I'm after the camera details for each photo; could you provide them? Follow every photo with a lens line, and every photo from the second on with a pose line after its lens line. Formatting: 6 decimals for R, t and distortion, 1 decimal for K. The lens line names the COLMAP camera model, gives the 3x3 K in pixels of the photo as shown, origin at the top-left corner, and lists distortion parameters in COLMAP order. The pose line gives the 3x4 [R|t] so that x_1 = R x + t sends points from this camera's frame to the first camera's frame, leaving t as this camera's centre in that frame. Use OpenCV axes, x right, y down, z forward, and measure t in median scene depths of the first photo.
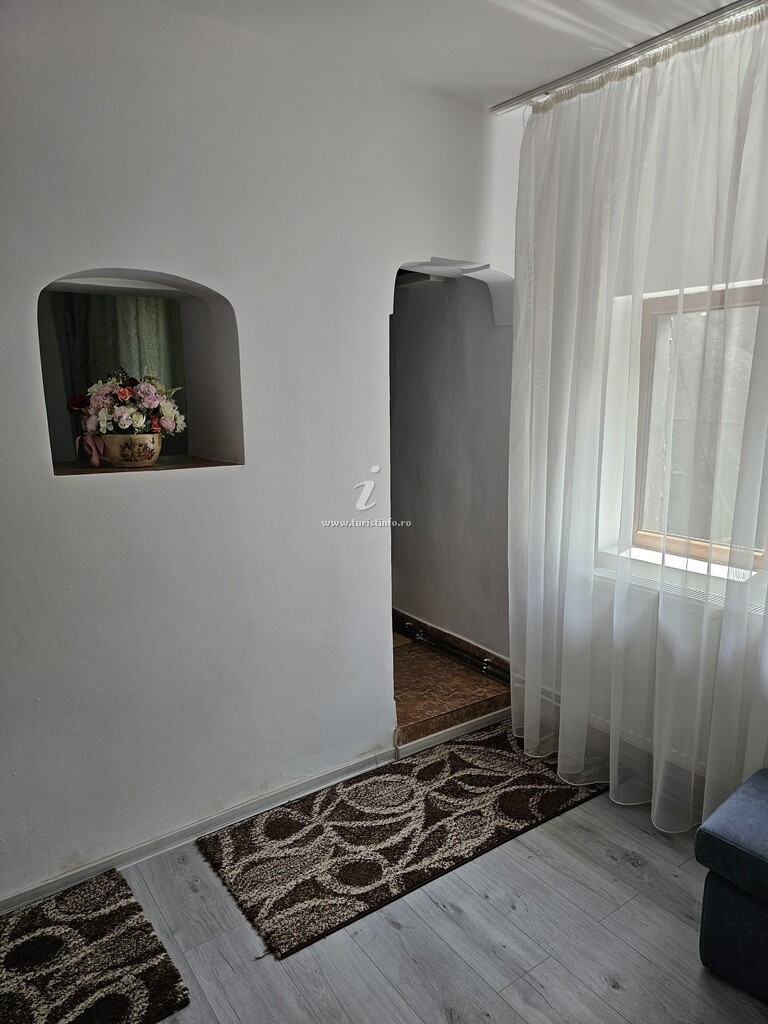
lens RADIAL K [[685.2, 0, 387.0], [0, 685.2, 519.5], [0, 0, 1]] dist [0.059558, -0.036535]
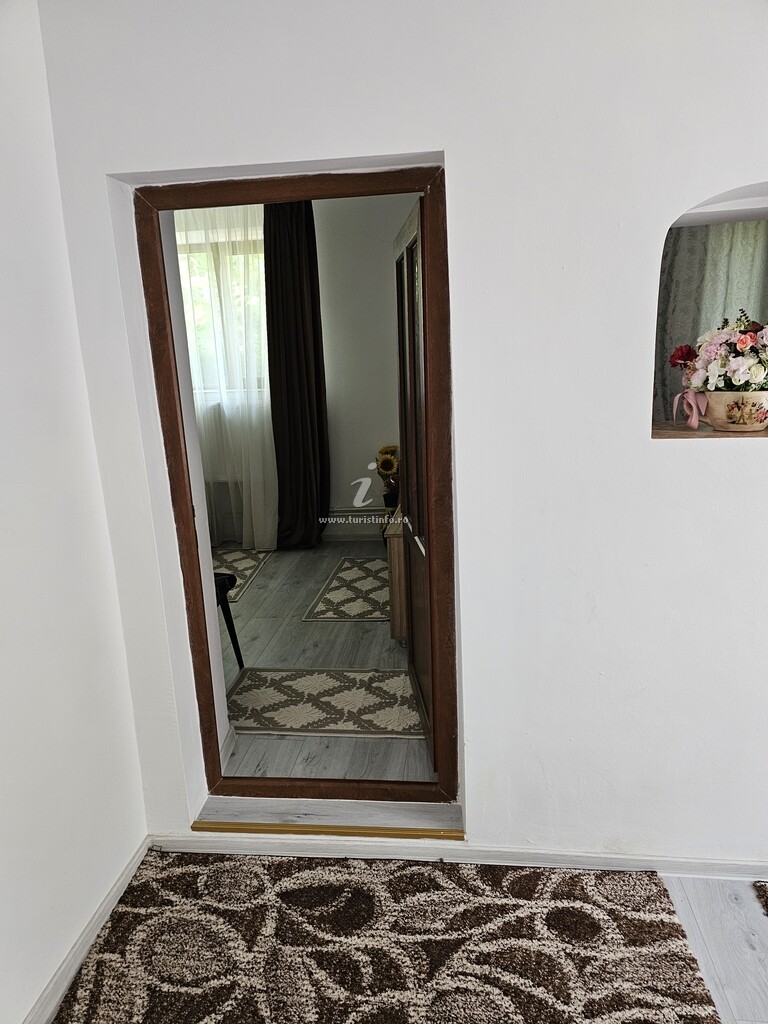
lens RADIAL K [[685.2, 0, 383.2], [0, 685.2, 515.6], [0, 0, 1]] dist [0.059558, -0.036535]
pose [[0.736114, 0.133481, -0.663566, -0.119843], [-0.091171, 0.990981, 0.098203, -0.019438], [0.670689, -0.011790, 0.741645, 0.098245]]
